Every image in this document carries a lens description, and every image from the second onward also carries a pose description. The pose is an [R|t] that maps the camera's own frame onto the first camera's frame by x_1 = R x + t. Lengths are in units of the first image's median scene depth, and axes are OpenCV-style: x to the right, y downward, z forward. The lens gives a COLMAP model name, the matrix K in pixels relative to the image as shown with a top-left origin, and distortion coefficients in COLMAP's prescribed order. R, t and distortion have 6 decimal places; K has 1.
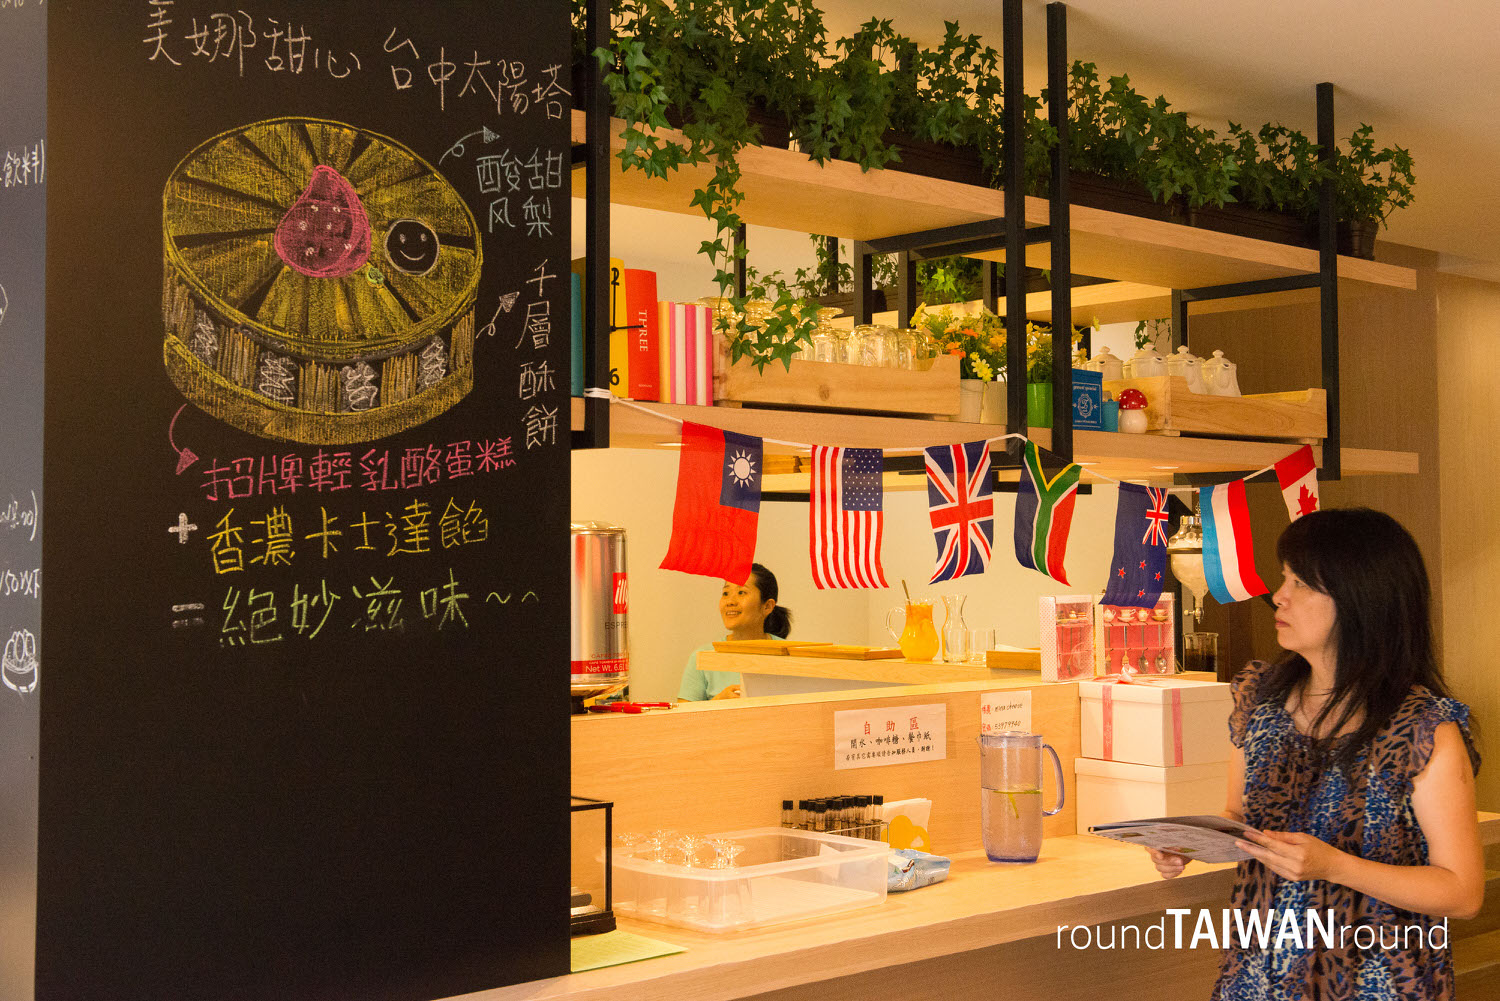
lens RADIAL K [[1961.2, 0, 750.8], [0, 1961.2, 495.3], [0, 0, 1]] dist [0.038275, 0.000000]
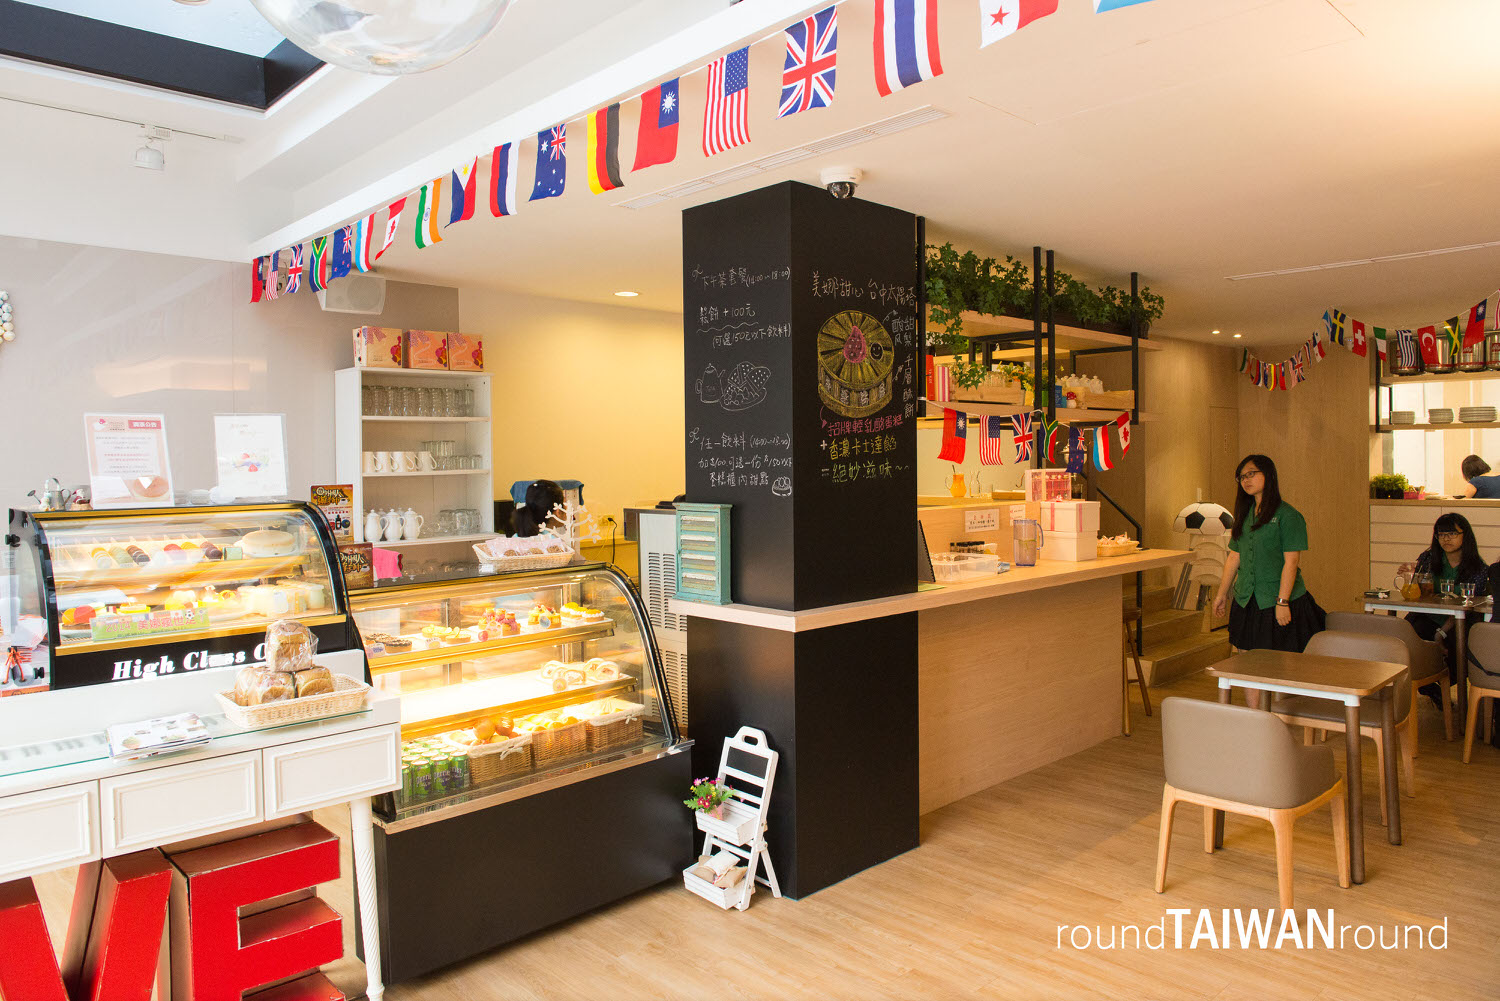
lens RADIAL K [[1012.1, 0, 748.1], [0, 1012.1, 498.5], [0, 0, 1]] dist [-0.011781, -0.005565]
pose [[0.999882, -0.008285, 0.012967, -0.335735], [0.007384, 0.997652, 0.068093, -0.007054], [-0.013501, -0.067989, 0.997595, -0.485313]]
